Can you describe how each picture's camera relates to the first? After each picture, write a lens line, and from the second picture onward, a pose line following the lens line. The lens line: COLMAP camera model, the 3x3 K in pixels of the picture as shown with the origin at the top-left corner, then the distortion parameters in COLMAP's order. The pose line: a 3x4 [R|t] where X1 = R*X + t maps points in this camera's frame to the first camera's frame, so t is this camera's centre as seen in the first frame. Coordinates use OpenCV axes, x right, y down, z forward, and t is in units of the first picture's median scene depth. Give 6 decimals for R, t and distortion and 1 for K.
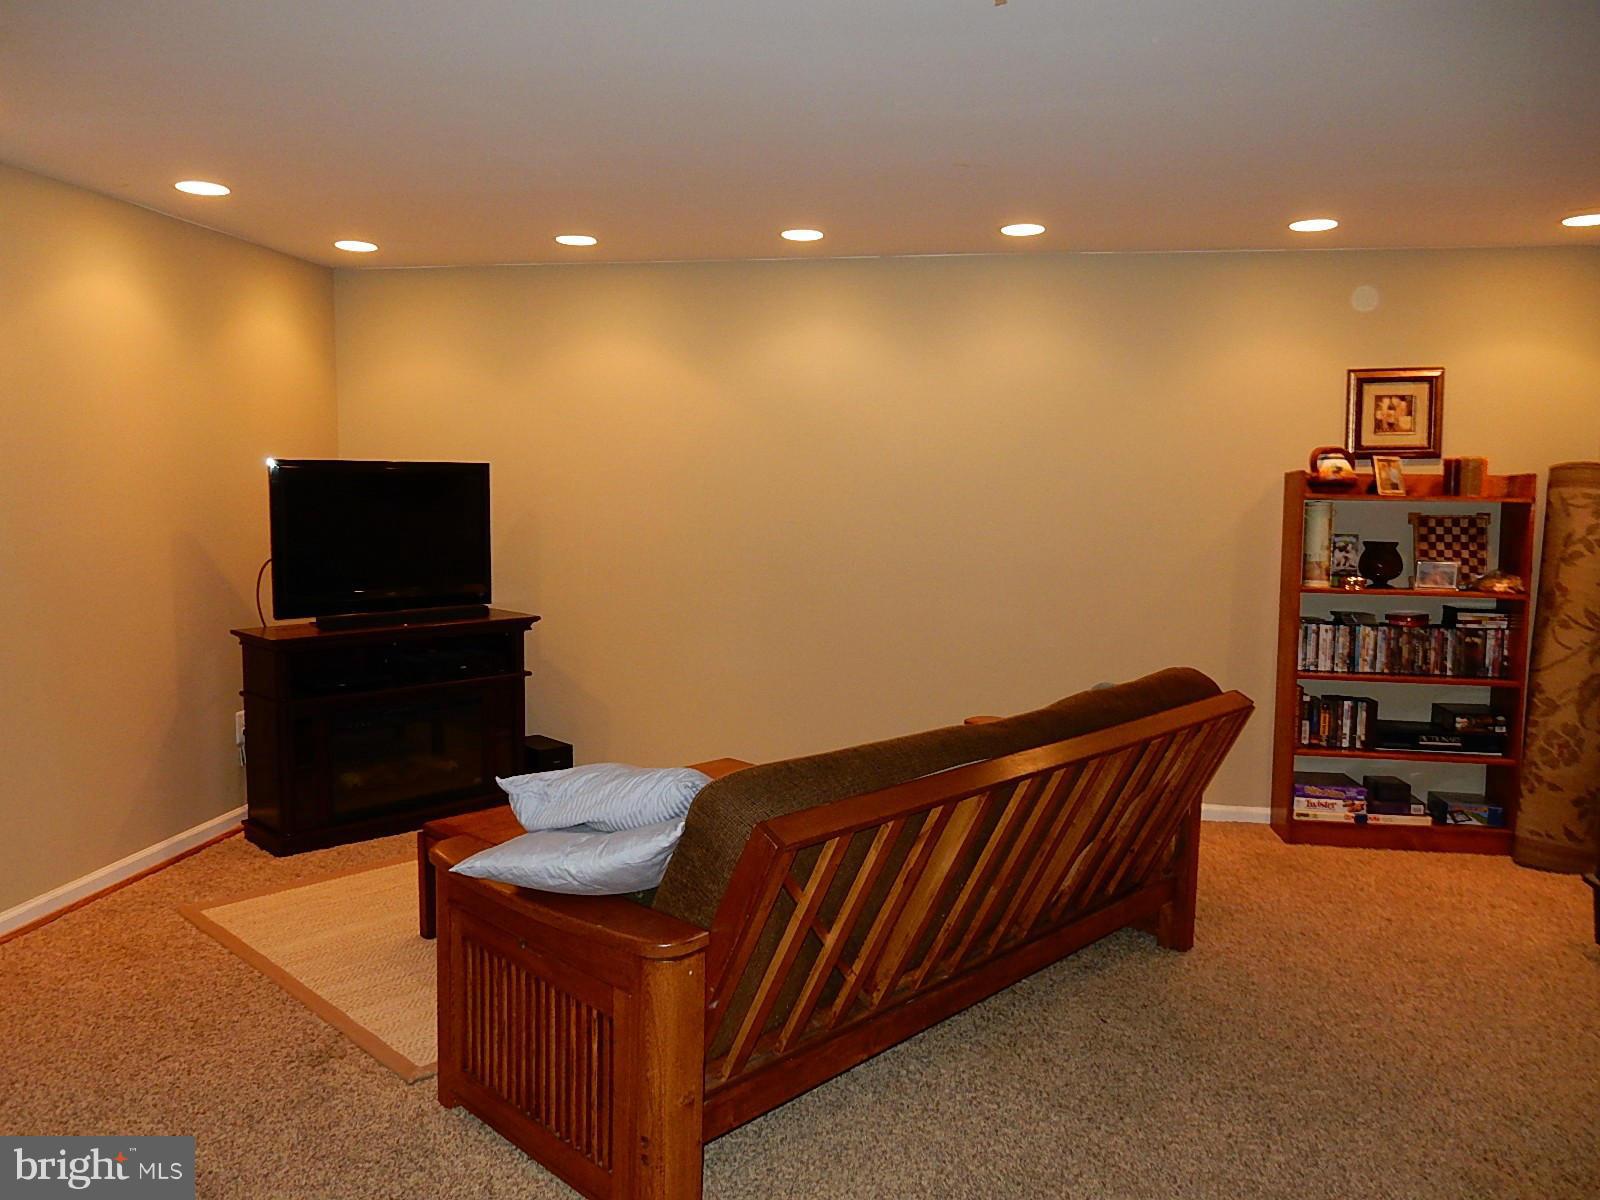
lens RADIAL K [[1181.1, 0, 795.2], [0, 1181.1, 599.8], [0, 0, 1]] dist [-0.003124, 0.015949]
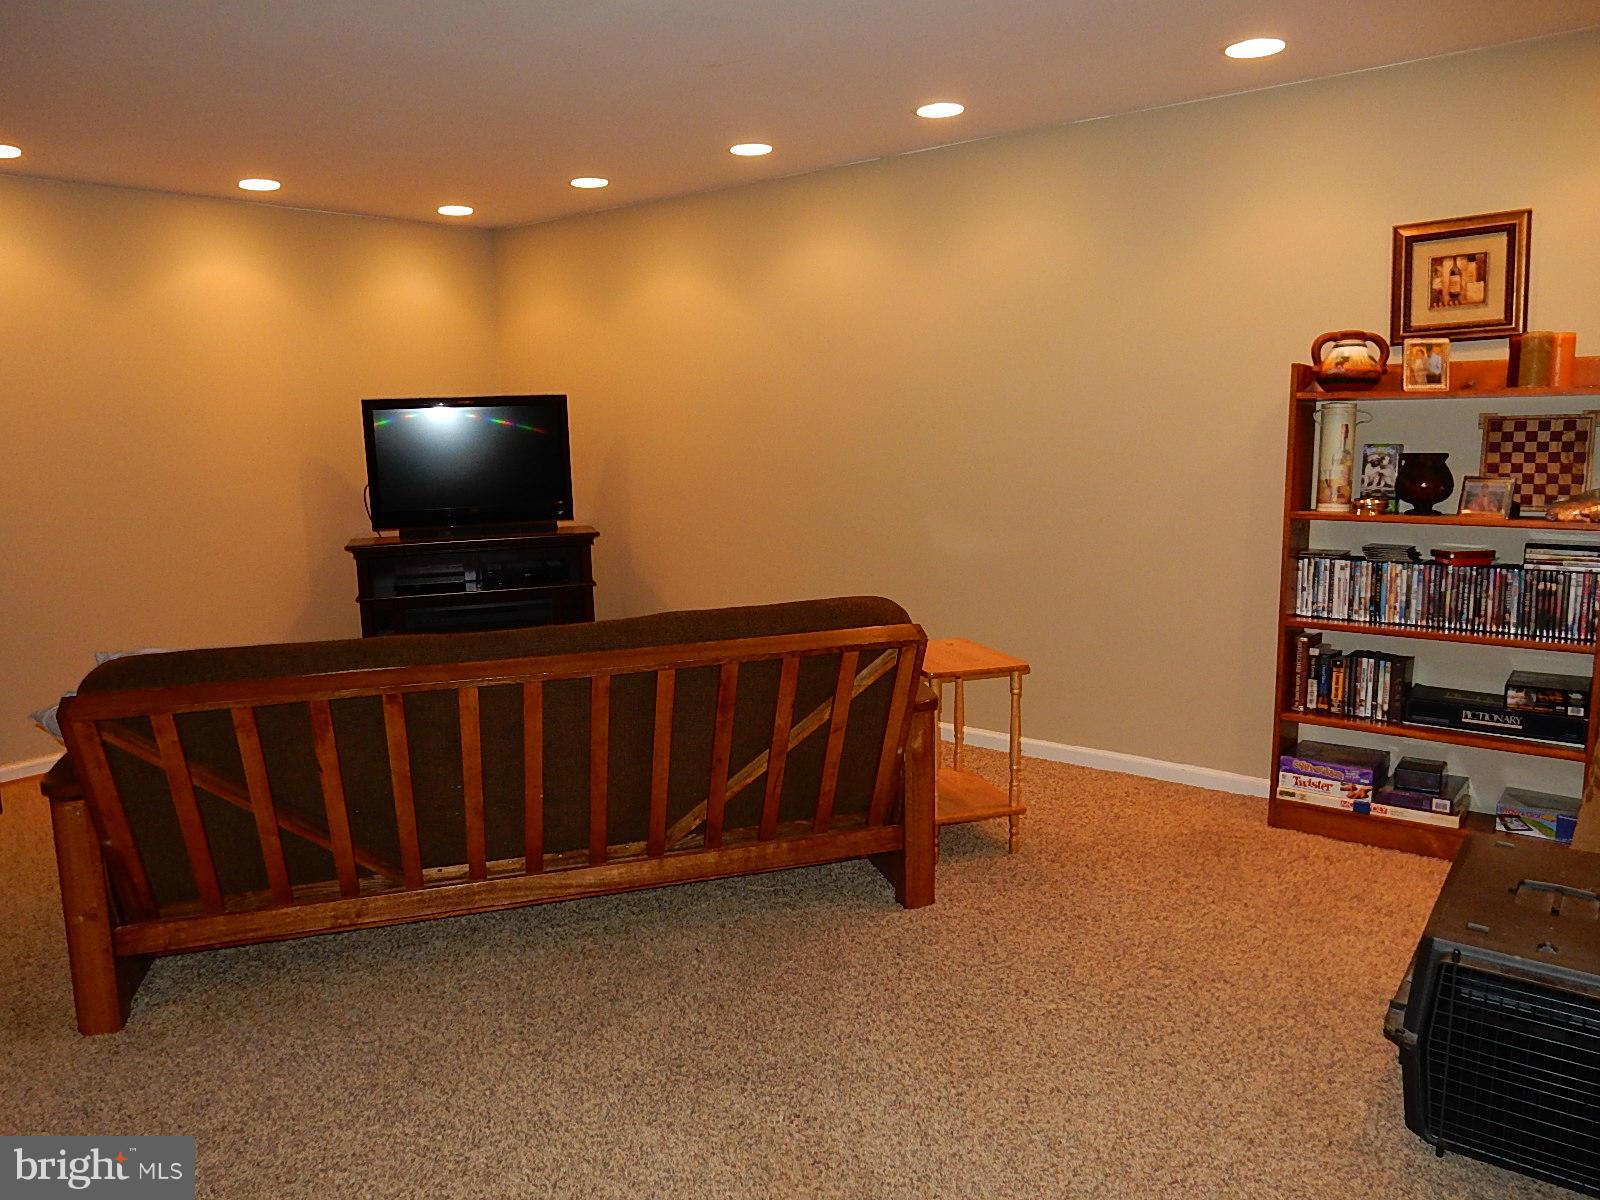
lens RADIAL K [[1181.1, 0, 796.0], [0, 1181.1, 599.8], [0, 0, 1]] dist [-0.003124, 0.015949]
pose [[0.867975, 0.045889, -0.494483, 0.526098], [-0.014263, 0.997614, 0.067546, -0.000636], [0.496403, -0.051576, 0.866559, 0.135845]]
